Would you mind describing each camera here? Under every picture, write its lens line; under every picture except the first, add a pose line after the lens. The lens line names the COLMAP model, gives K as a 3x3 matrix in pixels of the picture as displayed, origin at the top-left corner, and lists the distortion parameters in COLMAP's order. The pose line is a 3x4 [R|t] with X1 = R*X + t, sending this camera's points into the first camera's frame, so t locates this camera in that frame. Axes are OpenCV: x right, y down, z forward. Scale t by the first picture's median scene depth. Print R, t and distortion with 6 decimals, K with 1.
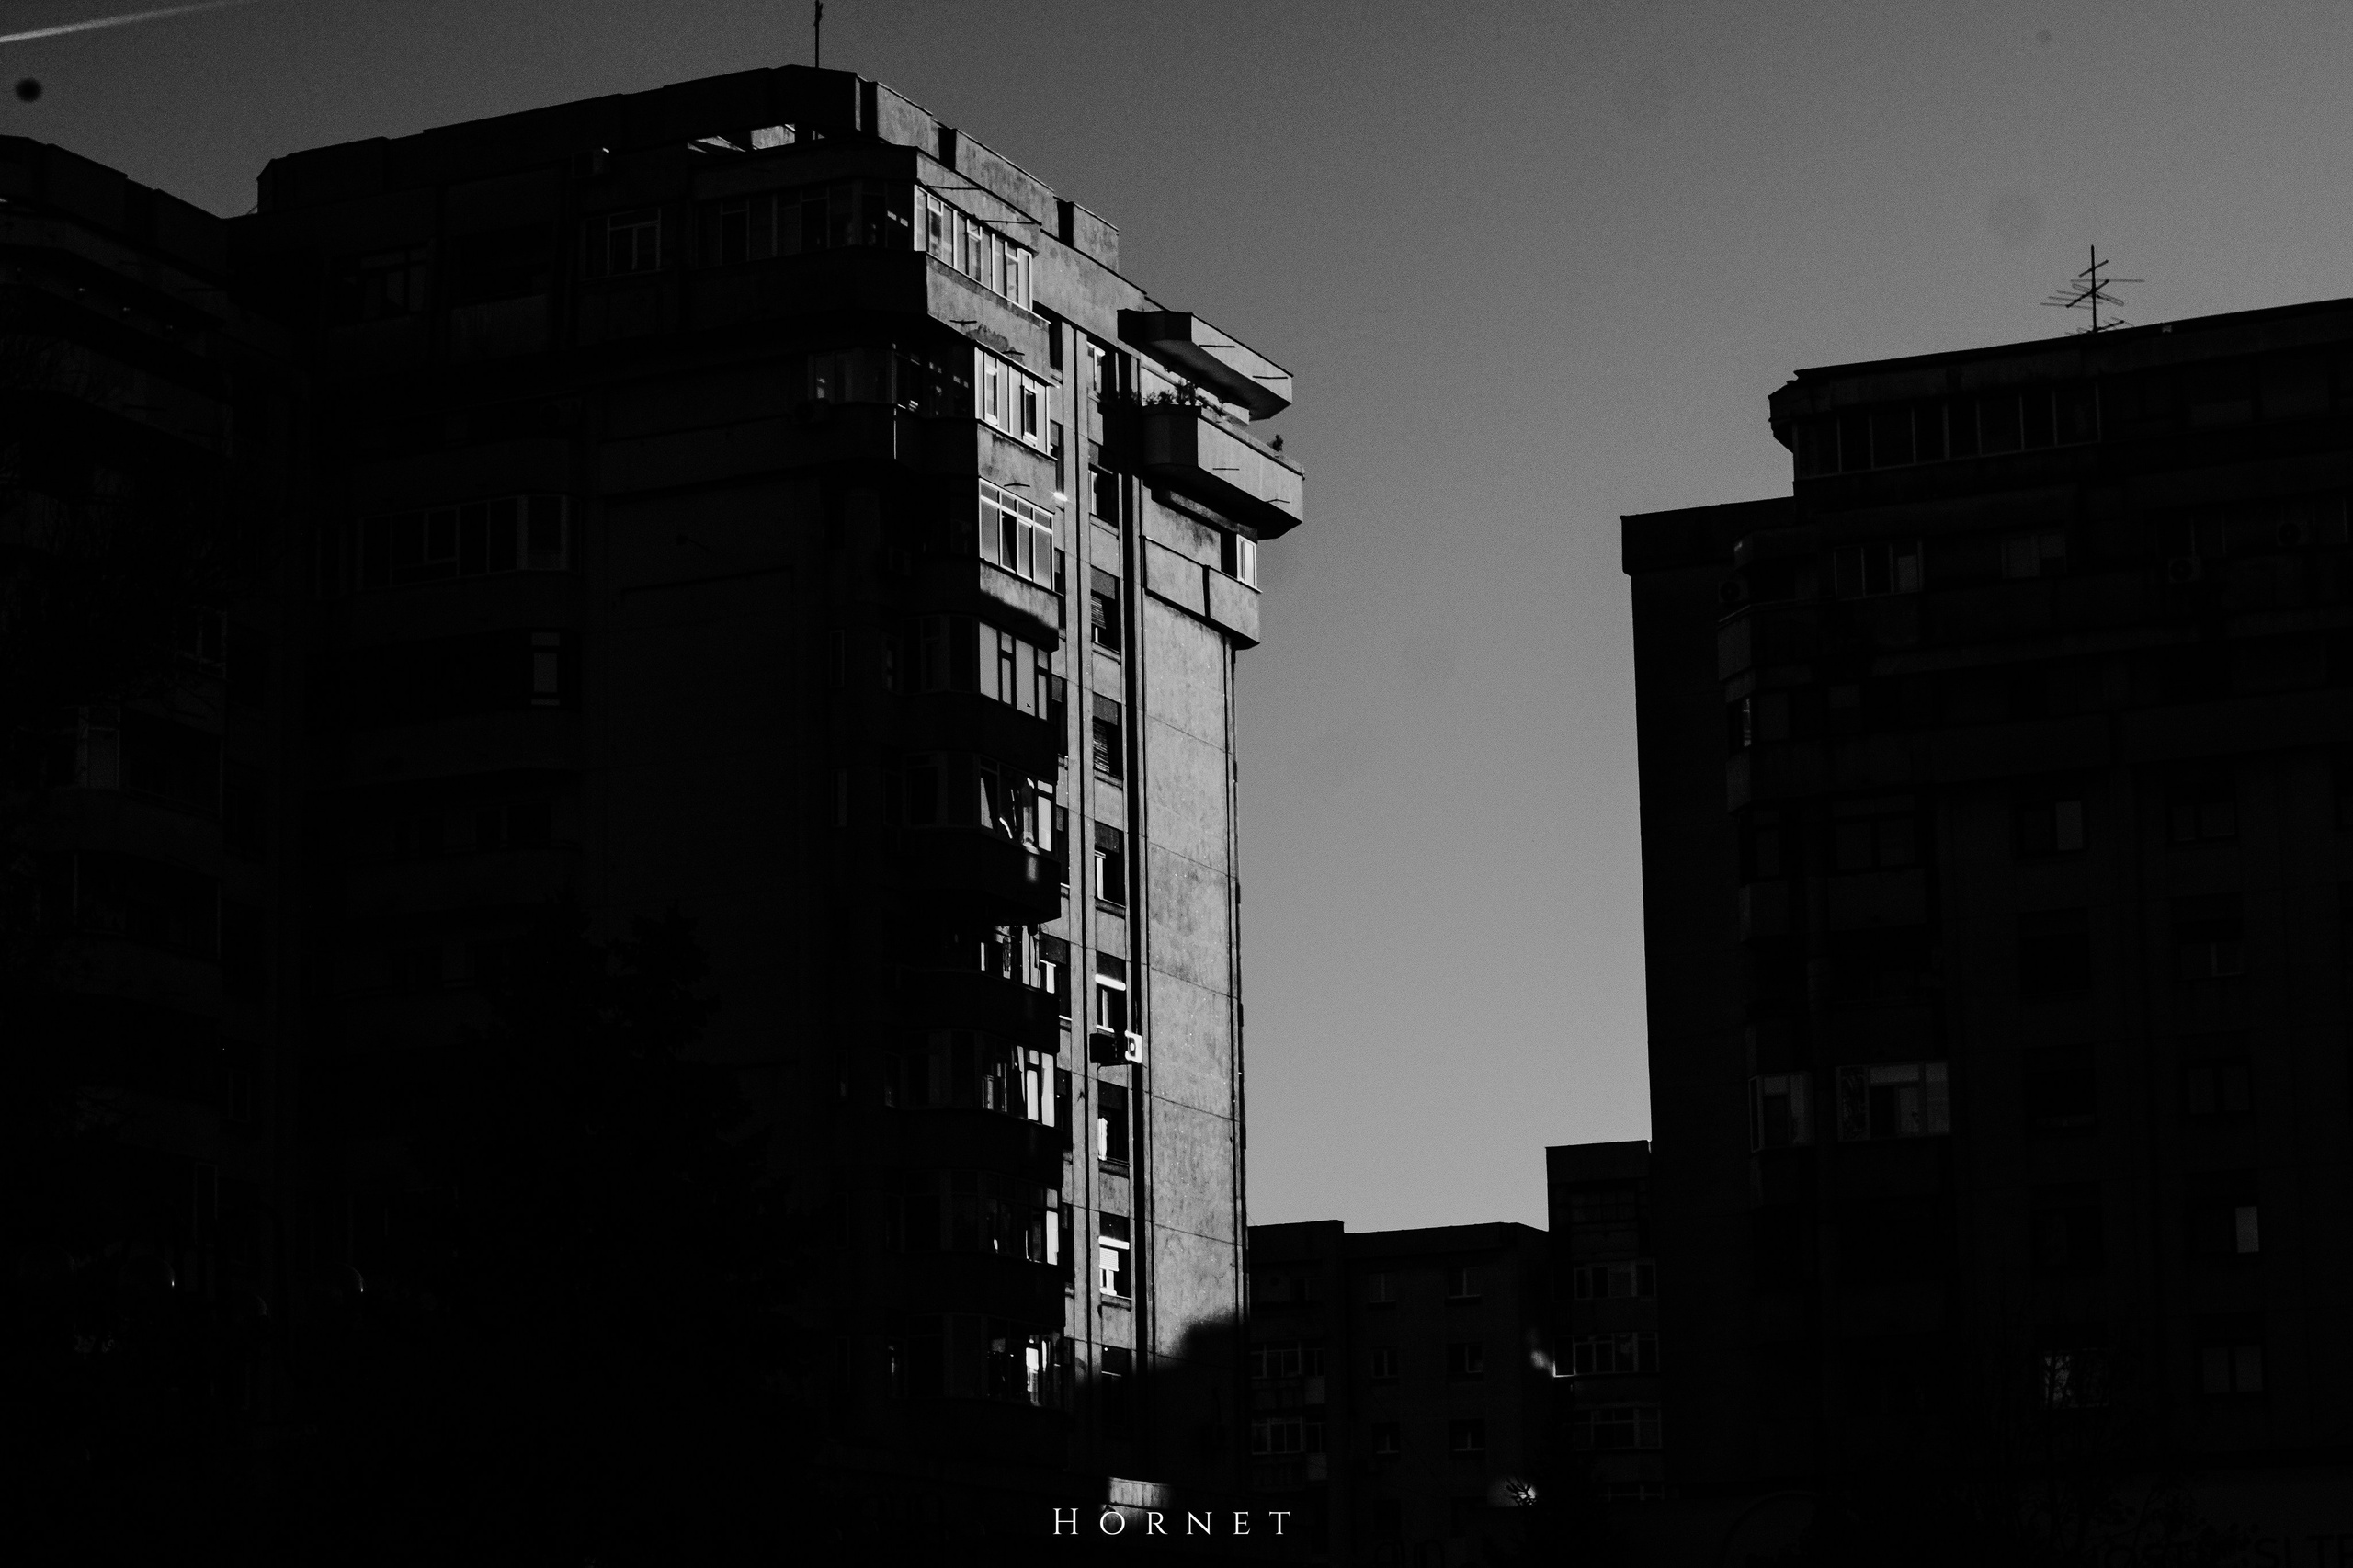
lens RADIAL K [[5188.3, 0, 1176.5], [0, 5188.3, 784.0], [0, 0, 1]] dist [-0.135152, 0.007393]
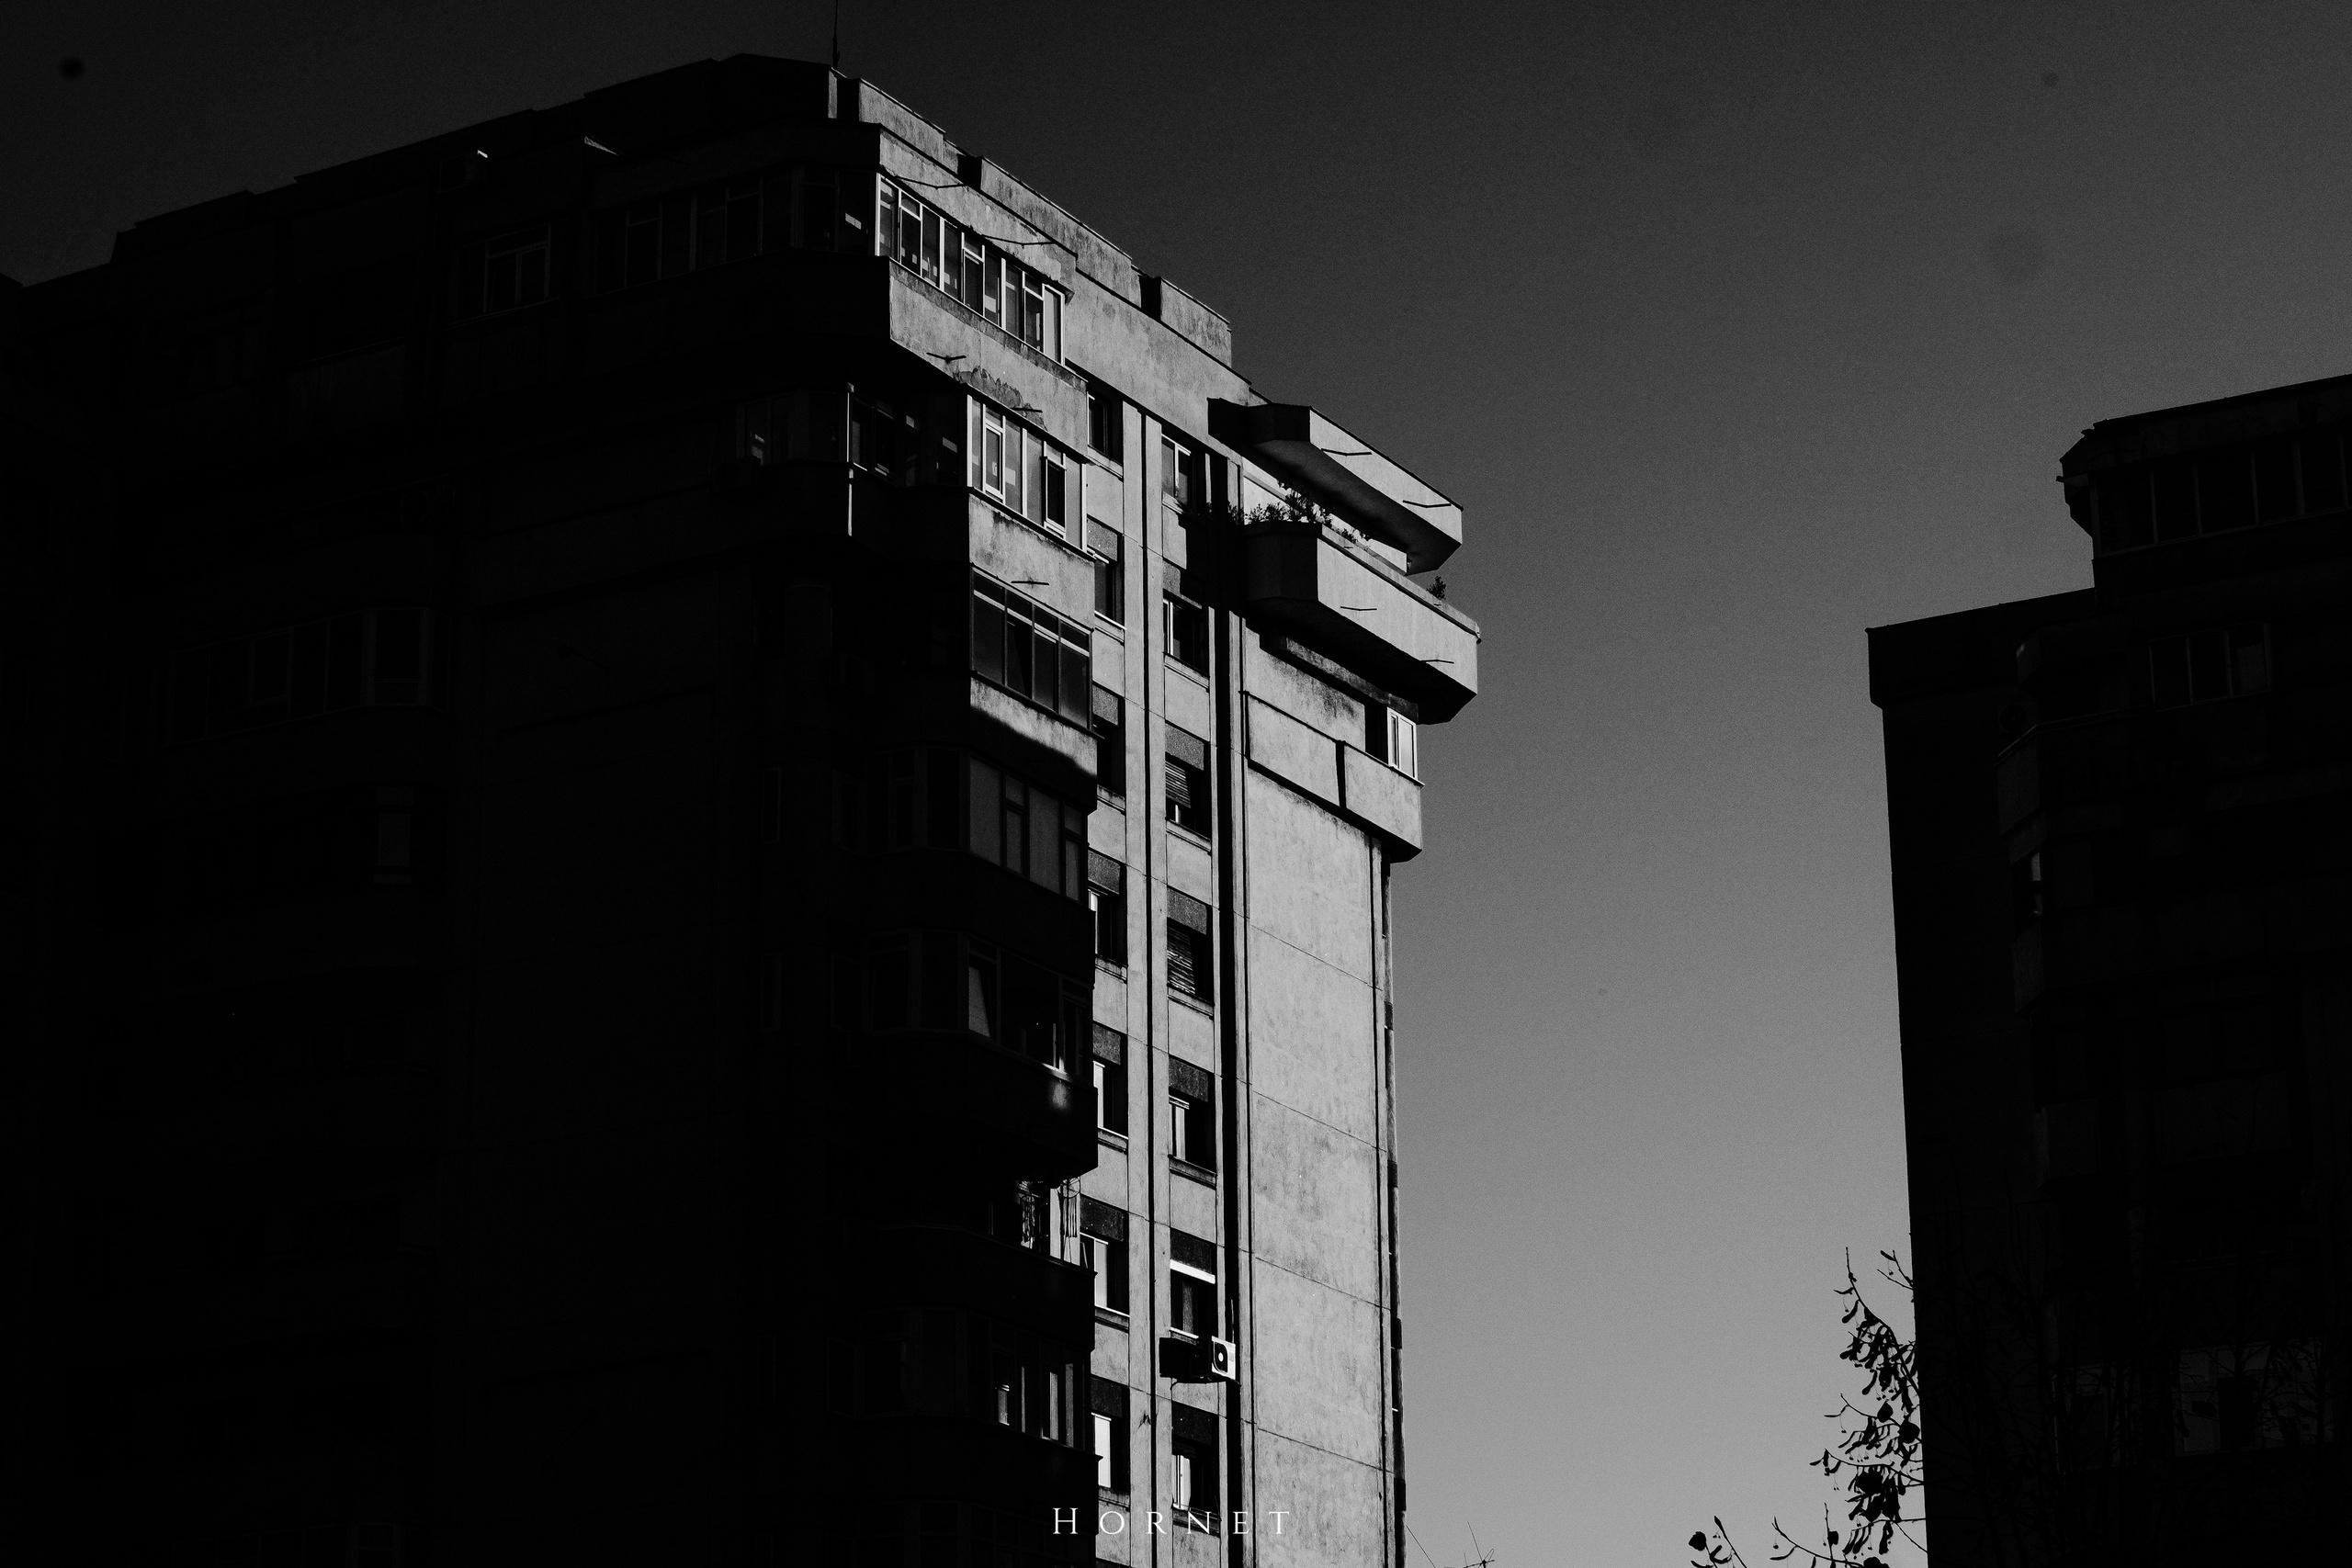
lens RADIAL K [[5185.6, 0, 1176.0], [0, 5185.6, 784.0], [0, 0, 1]] dist [-0.135152, 0.007393]
pose [[0.995519, -0.022424, -0.091862, 0.054158], [0.012538, 0.994201, -0.106805, 0.047612], [0.093724, 0.105175, 0.990027, 0.256819]]
